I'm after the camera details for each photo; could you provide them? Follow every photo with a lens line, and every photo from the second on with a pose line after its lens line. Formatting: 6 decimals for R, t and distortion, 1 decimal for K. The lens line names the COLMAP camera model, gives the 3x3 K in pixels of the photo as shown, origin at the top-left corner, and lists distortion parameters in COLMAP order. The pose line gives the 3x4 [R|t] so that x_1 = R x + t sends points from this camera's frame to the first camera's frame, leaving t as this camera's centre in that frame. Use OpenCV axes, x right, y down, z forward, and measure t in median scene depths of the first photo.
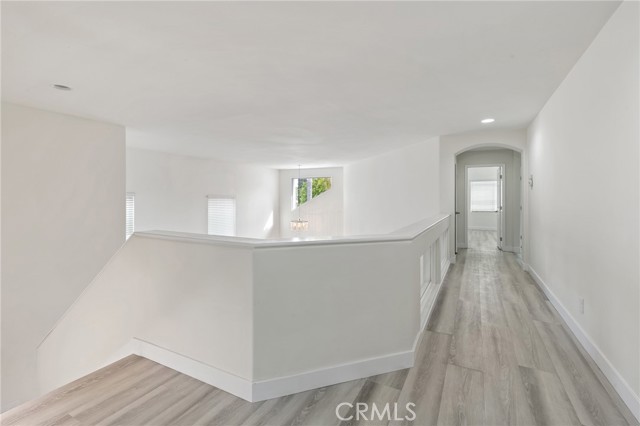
lens RADIAL K [[291.4, 0, 322.3], [0, 291.4, 202.7], [0, 0, 1]] dist [0.000055, 0.000048]
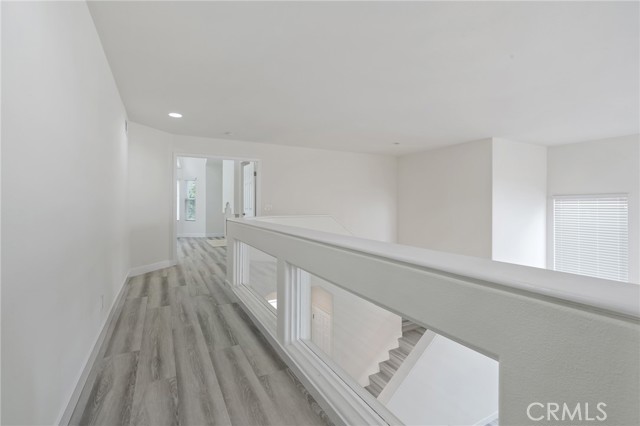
lens RADIAL K [[291.4, 0, 322.3], [0, 291.4, 202.7], [0, 0, 1]] dist [0.000055, 0.000048]
pose [[-0.547700, -0.008219, -0.836634, 1.218786], [-0.008997, 0.999952, -0.003934, 0.012149], [0.836626, 0.005373, -0.547748, 2.010812]]
